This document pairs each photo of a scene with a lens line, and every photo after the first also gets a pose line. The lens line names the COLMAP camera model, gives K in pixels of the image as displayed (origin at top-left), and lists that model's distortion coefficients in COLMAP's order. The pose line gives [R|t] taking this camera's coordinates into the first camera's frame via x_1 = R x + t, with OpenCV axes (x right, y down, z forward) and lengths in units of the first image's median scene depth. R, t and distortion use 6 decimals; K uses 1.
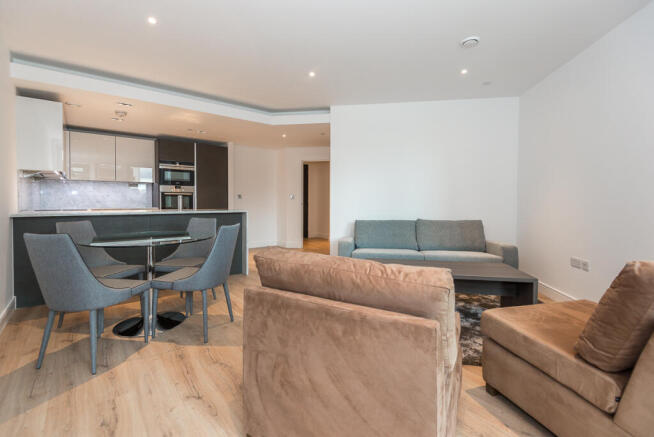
lens RADIAL K [[303.8, 0, 327.0], [0, 303.8, 218.5], [0, 0, 1]] dist [-0.013803, 0.000282]
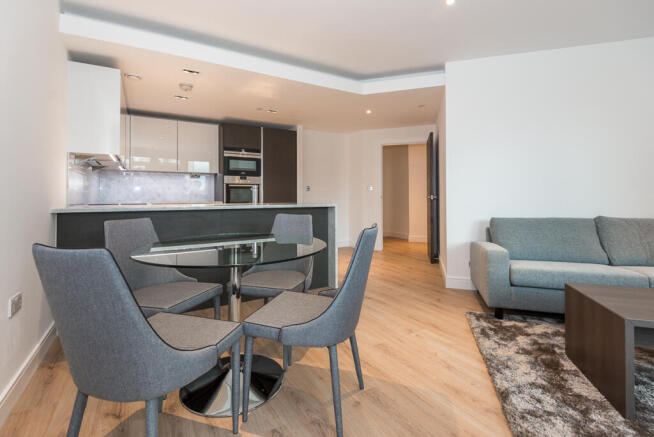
lens RADIAL K [[296.2, 0, 311.2], [0, 296.2, 206.0], [0, 0, 1]] dist [-0.000125, -0.000475]
pose [[0.985713, -0.002678, -0.168414, -0.187099], [-0.001577, 0.999683, -0.025129, -0.002942], [0.168428, 0.025036, 0.985396, 0.238256]]
